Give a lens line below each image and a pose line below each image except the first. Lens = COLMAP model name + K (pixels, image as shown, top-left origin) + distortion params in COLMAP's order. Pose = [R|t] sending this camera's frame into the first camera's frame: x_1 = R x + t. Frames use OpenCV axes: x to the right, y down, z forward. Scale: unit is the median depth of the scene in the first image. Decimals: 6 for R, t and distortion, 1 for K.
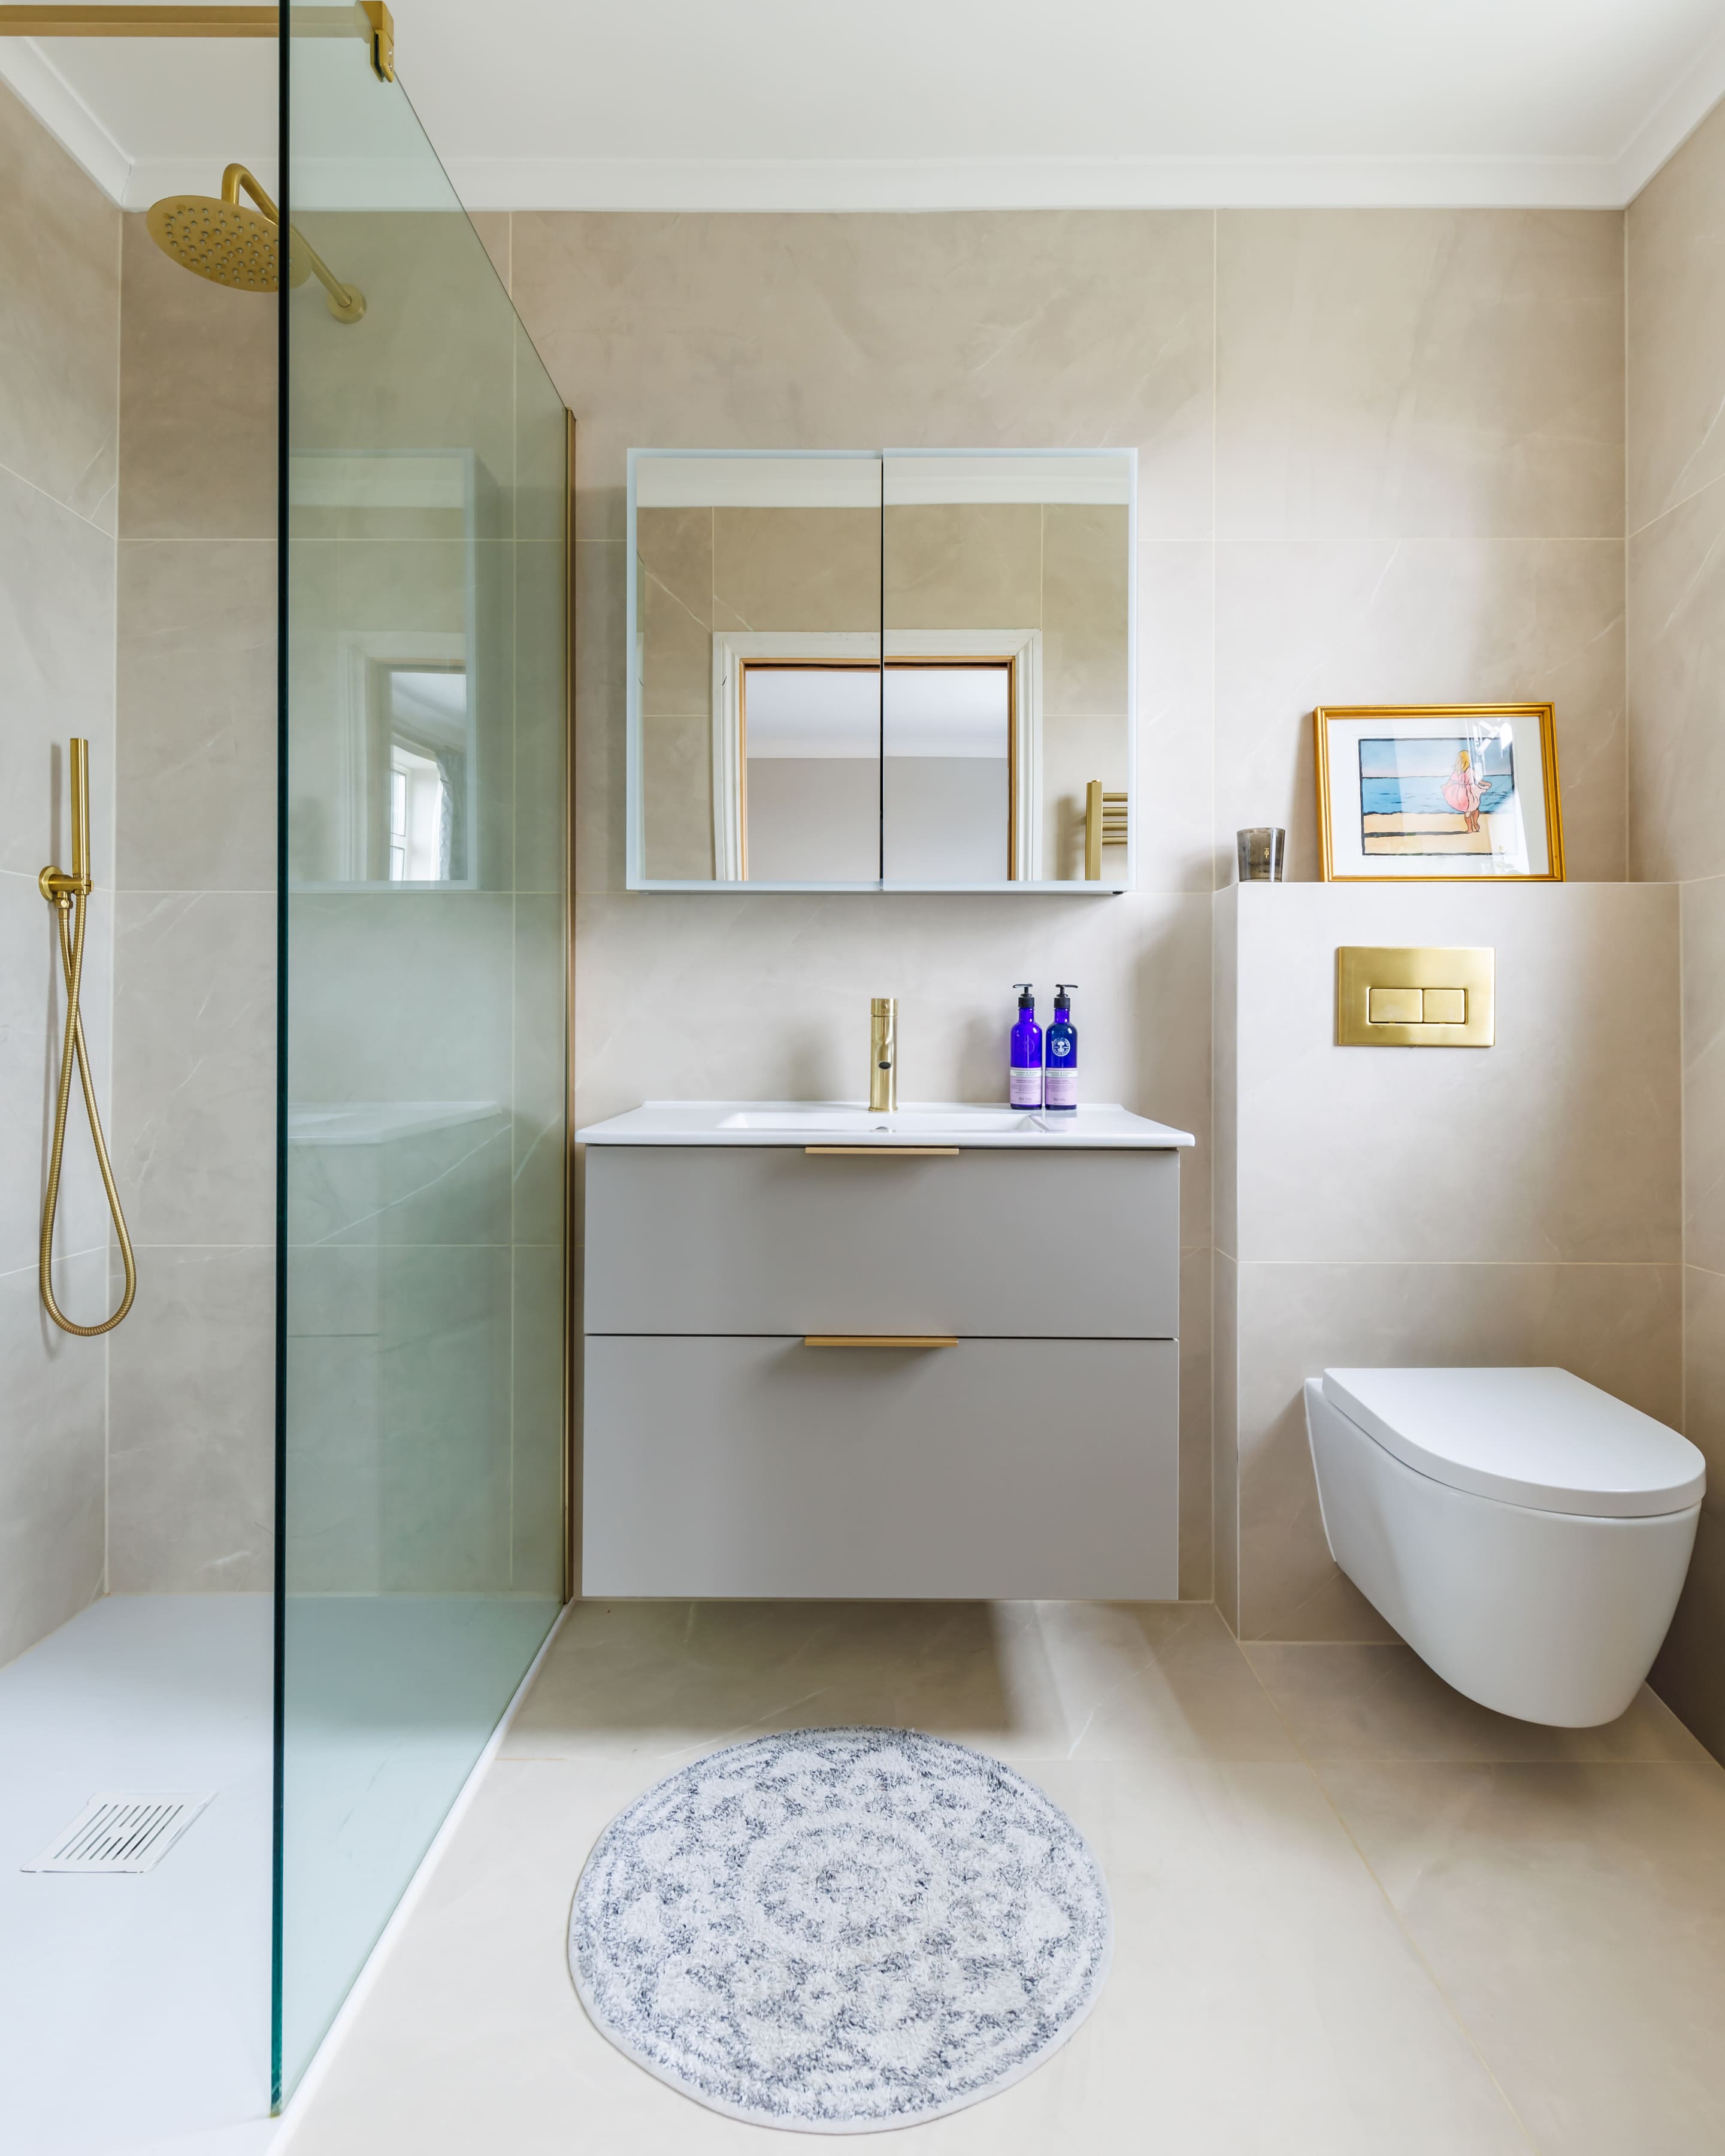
lens RADIAL K [[1173.9, 0, 864.5], [0, 1173.9, 1020.8], [0, 0, 1]] dist [0.018814, -0.013730]
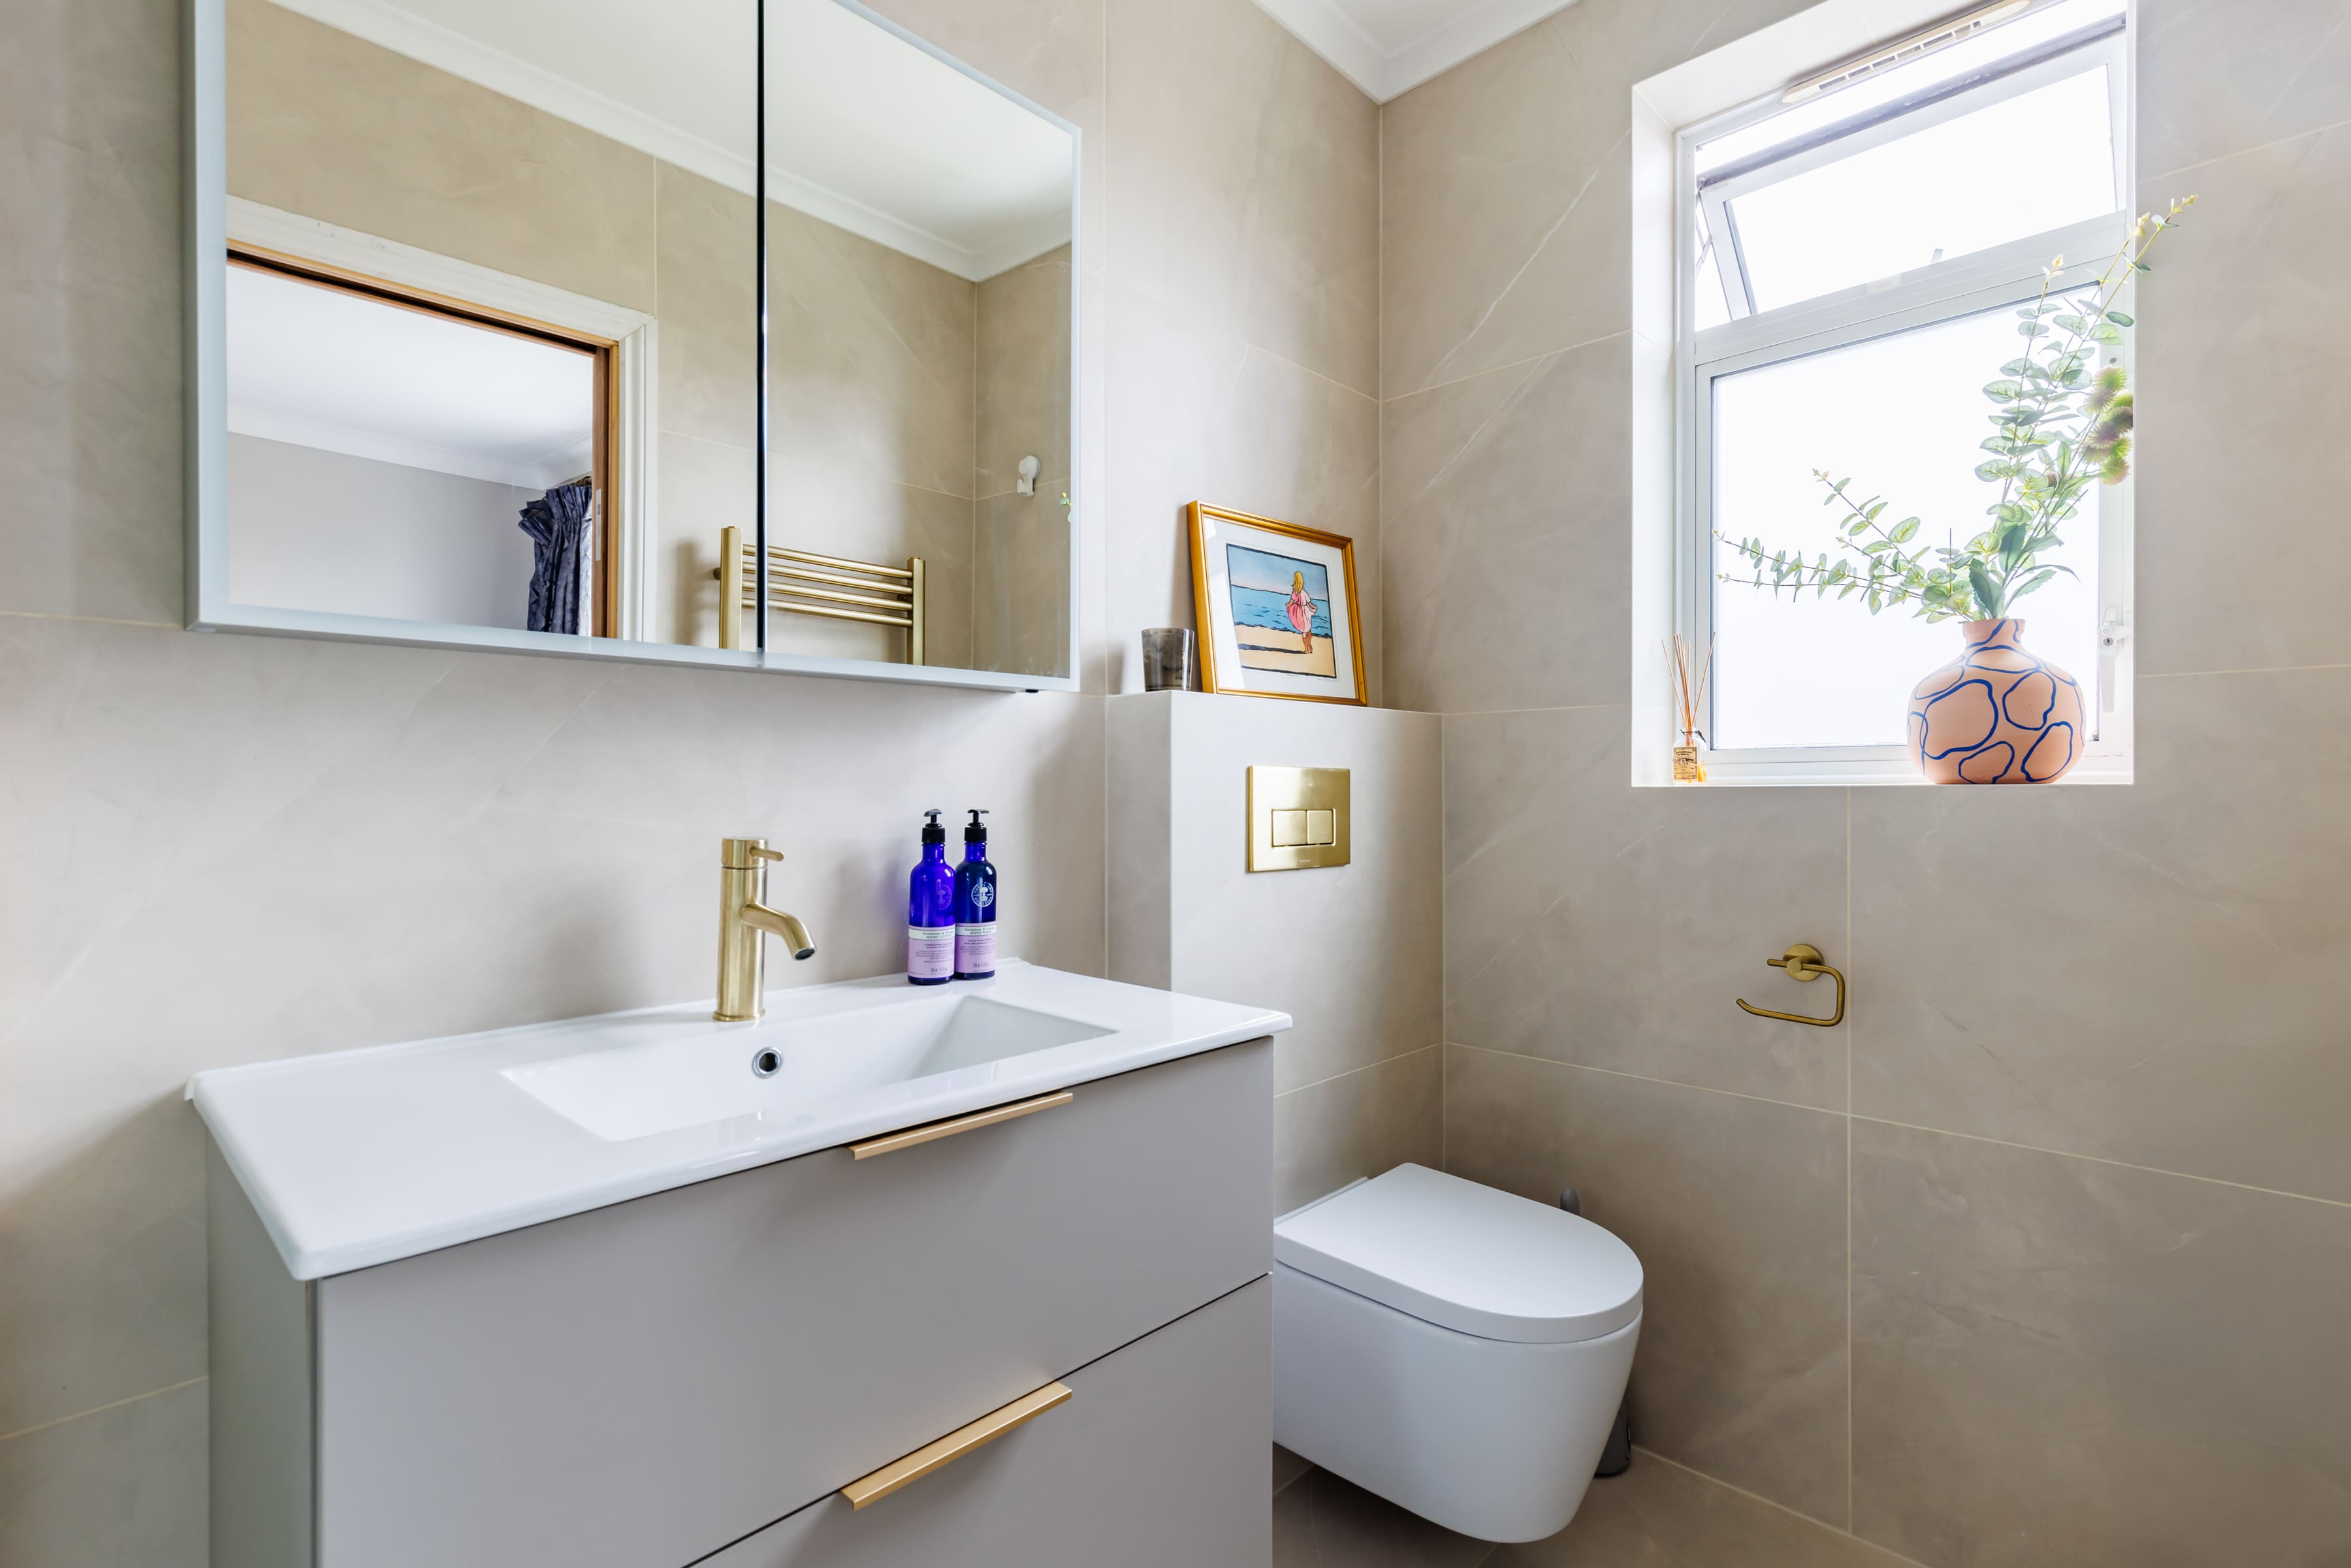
lens RADIAL K [[1104.1, 0, 1210.0], [0, 1104.1, 797.6], [0, 0, 1]] dist [0.002010, 0.000153]
pose [[0.672324, -0.011050, 0.740175, -0.257668], [0.001800, 0.999910, 0.013293, -0.048960], [-0.740255, -0.007605, 0.672283, 0.432275]]
